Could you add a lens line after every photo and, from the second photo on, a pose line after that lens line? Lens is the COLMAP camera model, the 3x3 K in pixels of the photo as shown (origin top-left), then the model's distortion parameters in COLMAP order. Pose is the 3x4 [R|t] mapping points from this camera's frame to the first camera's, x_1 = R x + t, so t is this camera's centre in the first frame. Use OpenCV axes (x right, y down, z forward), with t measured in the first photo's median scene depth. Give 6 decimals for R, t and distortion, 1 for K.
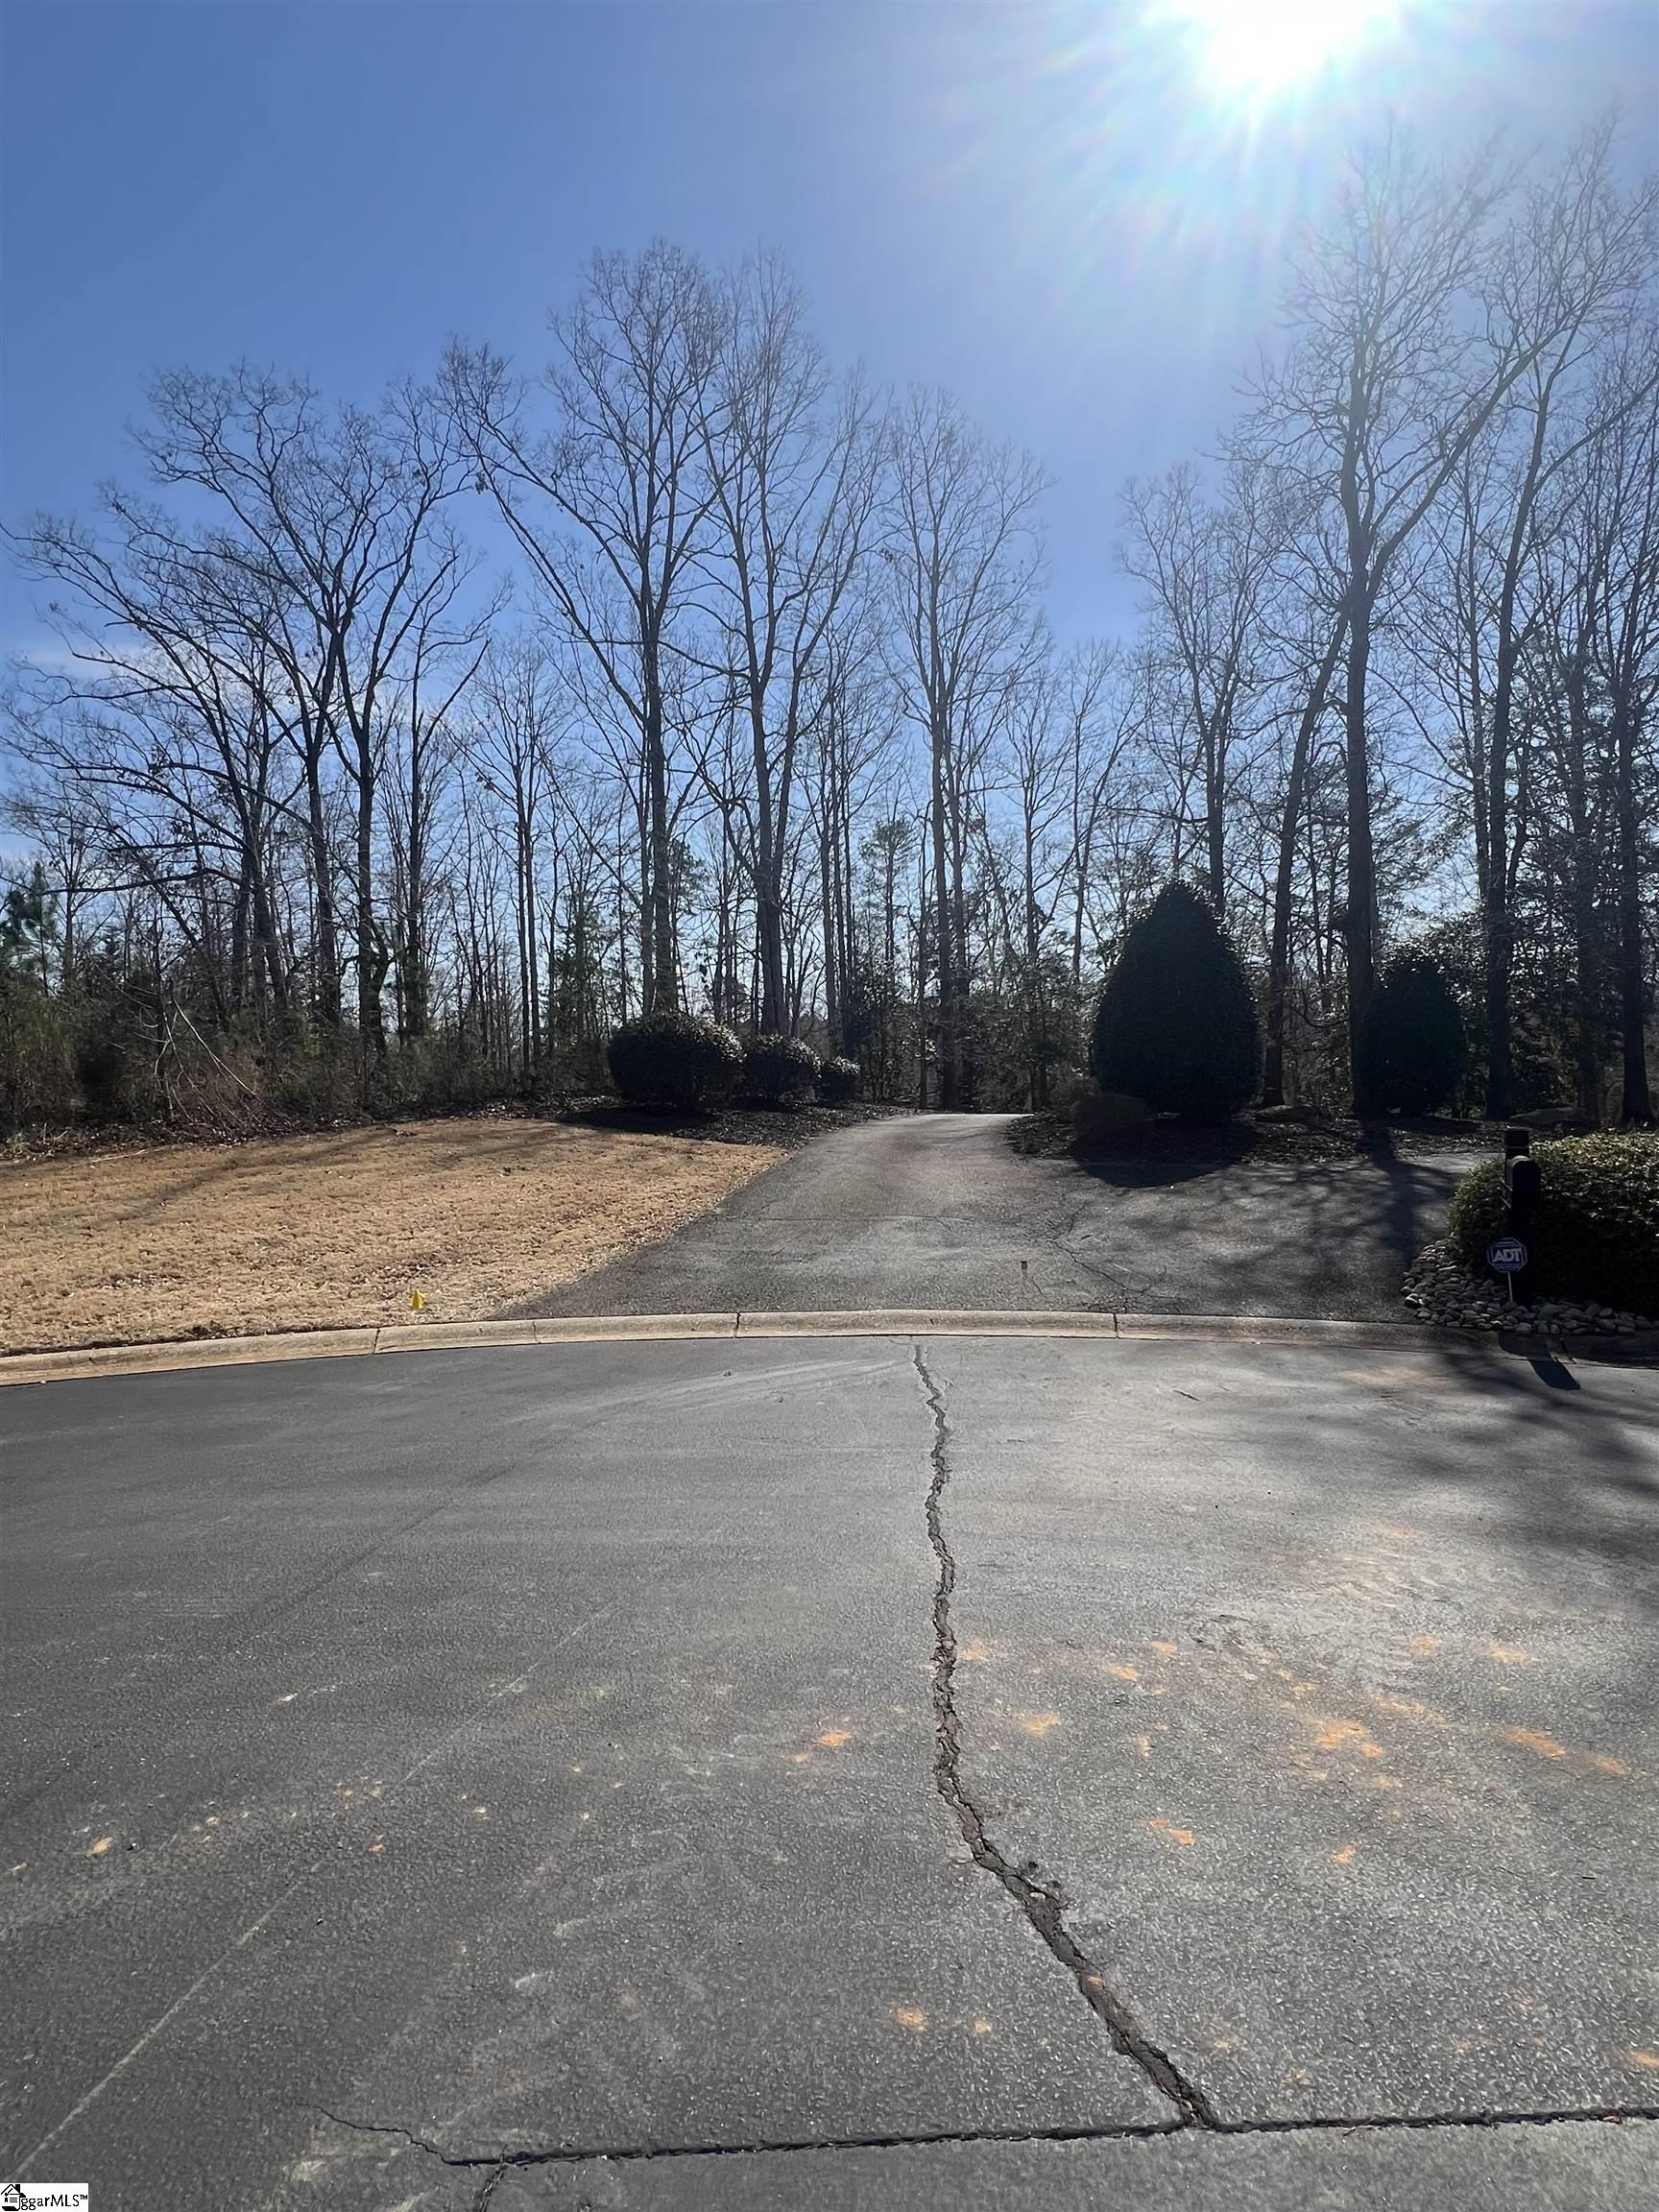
lens RADIAL K [[1033.4, 0, 827.7], [0, 1033.4, 1102.7], [0, 0, 1]] dist [0.001617, -0.000289]
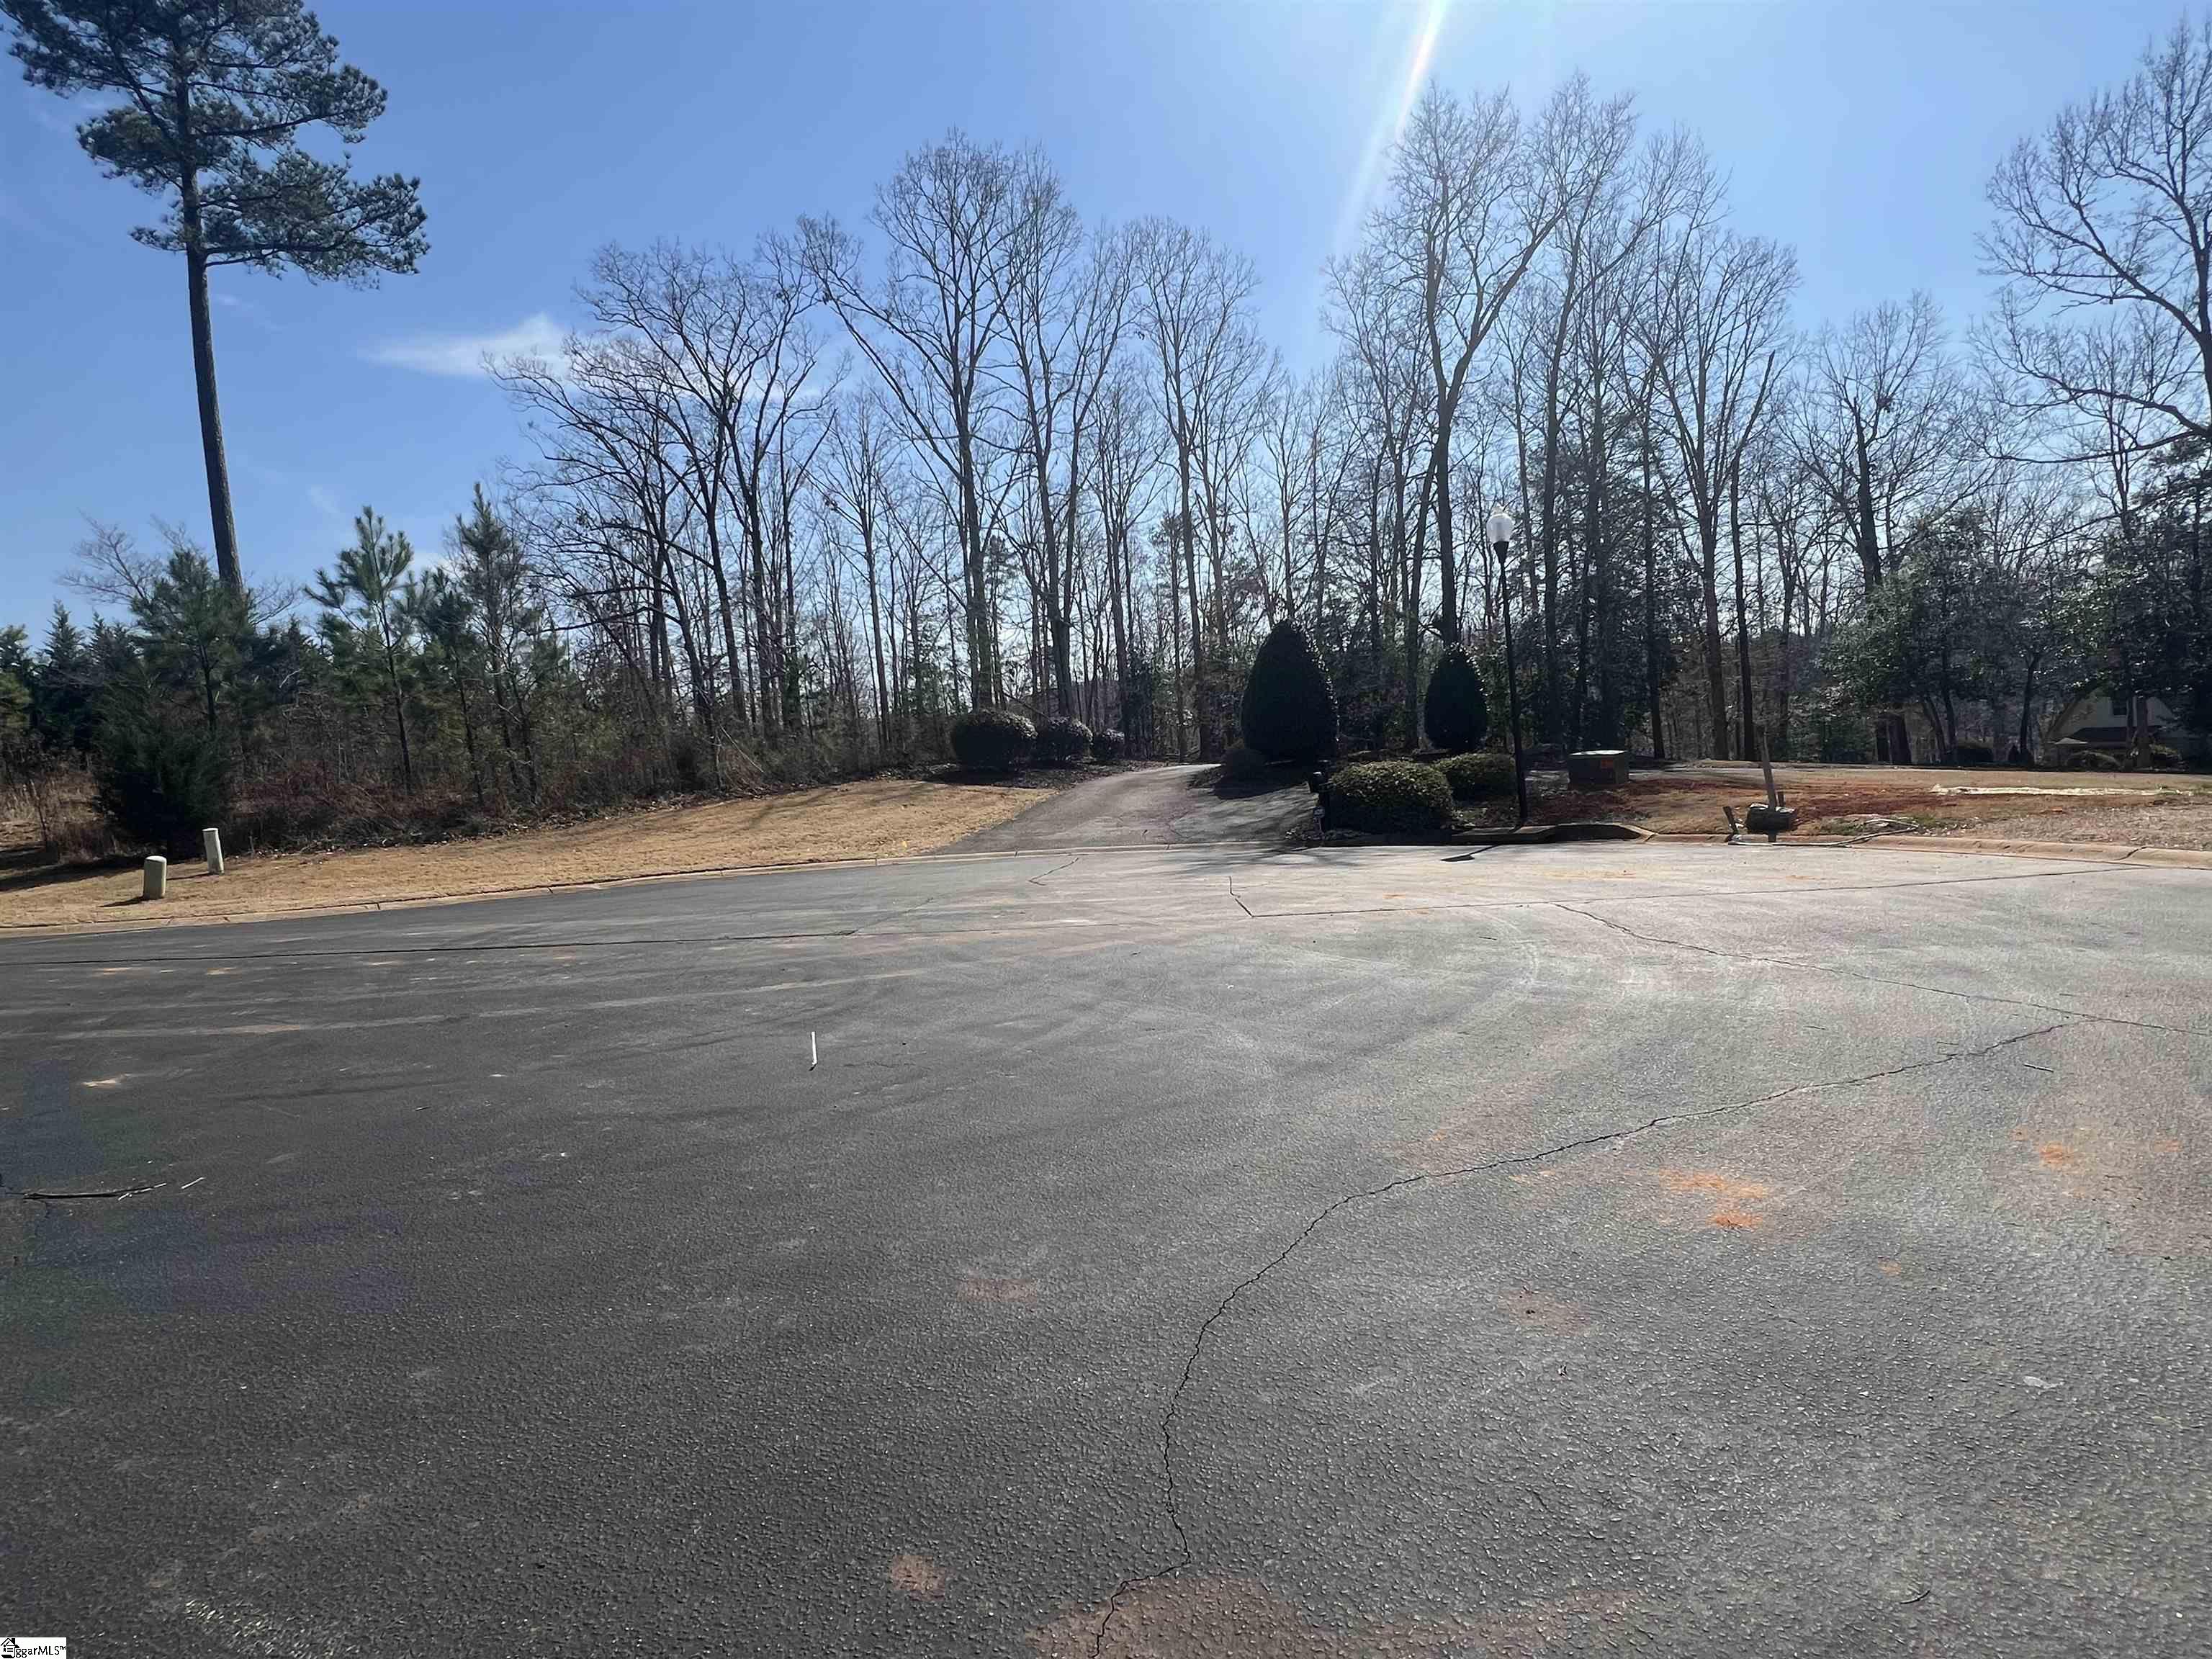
lens RADIAL K [[1033.4, 0, 1101.7], [0, 1033.4, 832.6], [0, 0, 1]] dist [0.001617, -0.000289]
pose [[0.997369, -0.041169, -0.059671, 0.069512], [0.045232, 0.996631, 0.068412, 0.000762], [0.056653, -0.070931, 0.995871, -0.376839]]
